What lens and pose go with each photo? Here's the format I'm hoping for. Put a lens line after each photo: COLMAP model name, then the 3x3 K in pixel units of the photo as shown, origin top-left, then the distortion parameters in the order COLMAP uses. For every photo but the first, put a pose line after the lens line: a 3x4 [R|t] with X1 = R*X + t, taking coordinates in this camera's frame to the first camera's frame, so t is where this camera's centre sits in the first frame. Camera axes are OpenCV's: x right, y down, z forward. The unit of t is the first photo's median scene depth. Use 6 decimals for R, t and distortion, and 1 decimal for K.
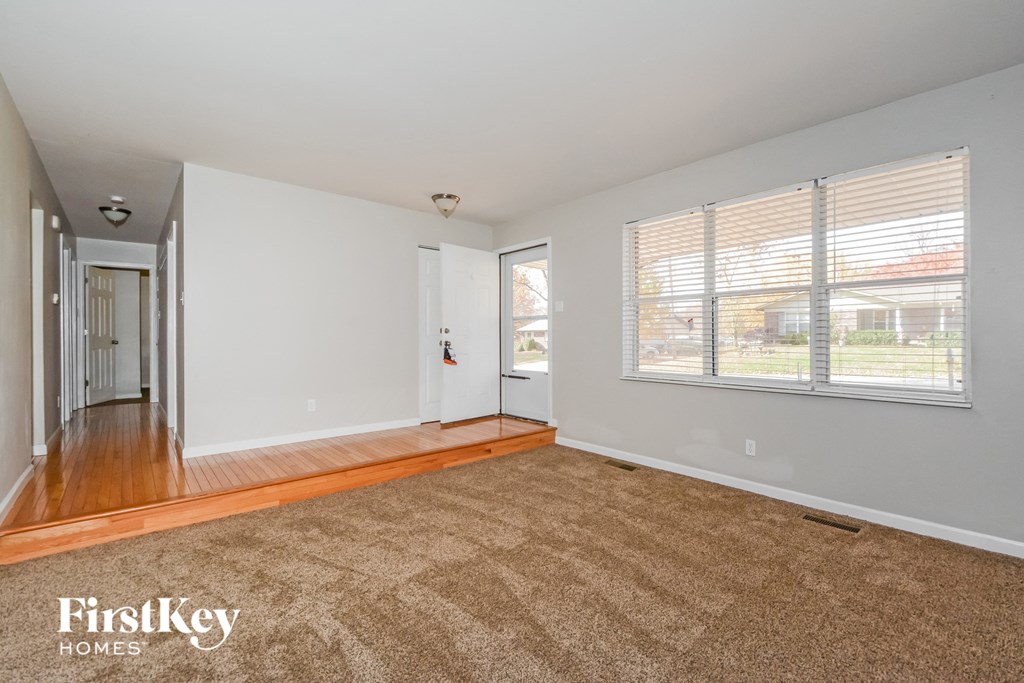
lens RADIAL K [[447.3, 0, 514.0], [0, 447.3, 336.1], [0, 0, 1]] dist [0.021653, 0.000230]
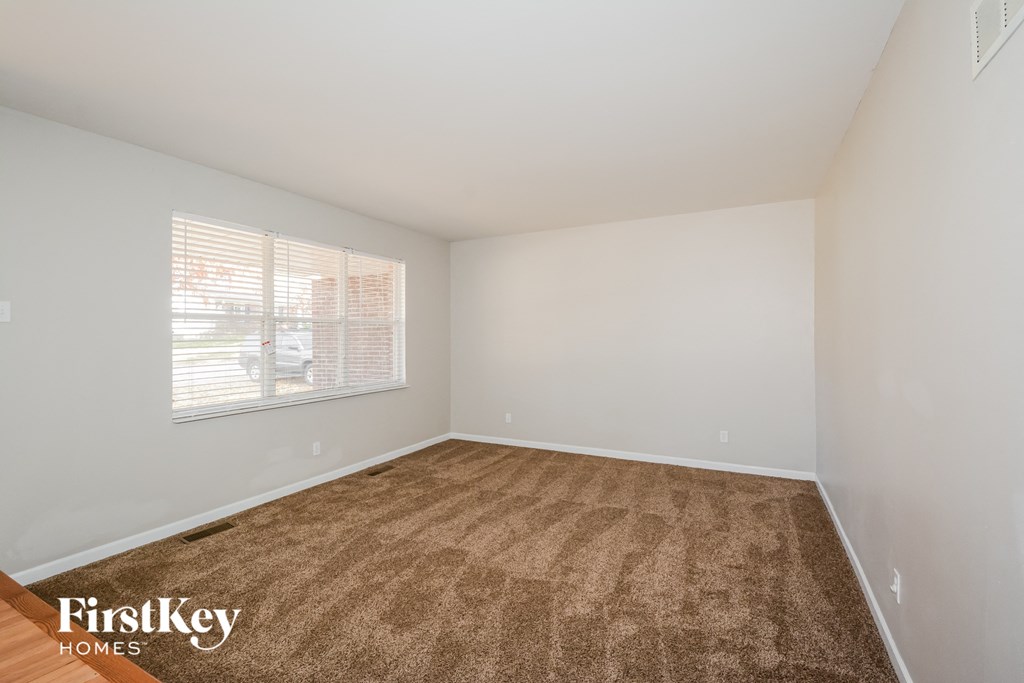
lens RADIAL K [[447.3, 0, 513.9], [0, 447.3, 344.8], [0, 0, 1]] dist [0.021653, 0.000230]
pose [[-0.352855, 0.022471, 0.935408, -0.745586], [0.048070, 0.998827, -0.005861, 0.002136], [-0.934442, 0.042897, -0.353521, 0.862868]]
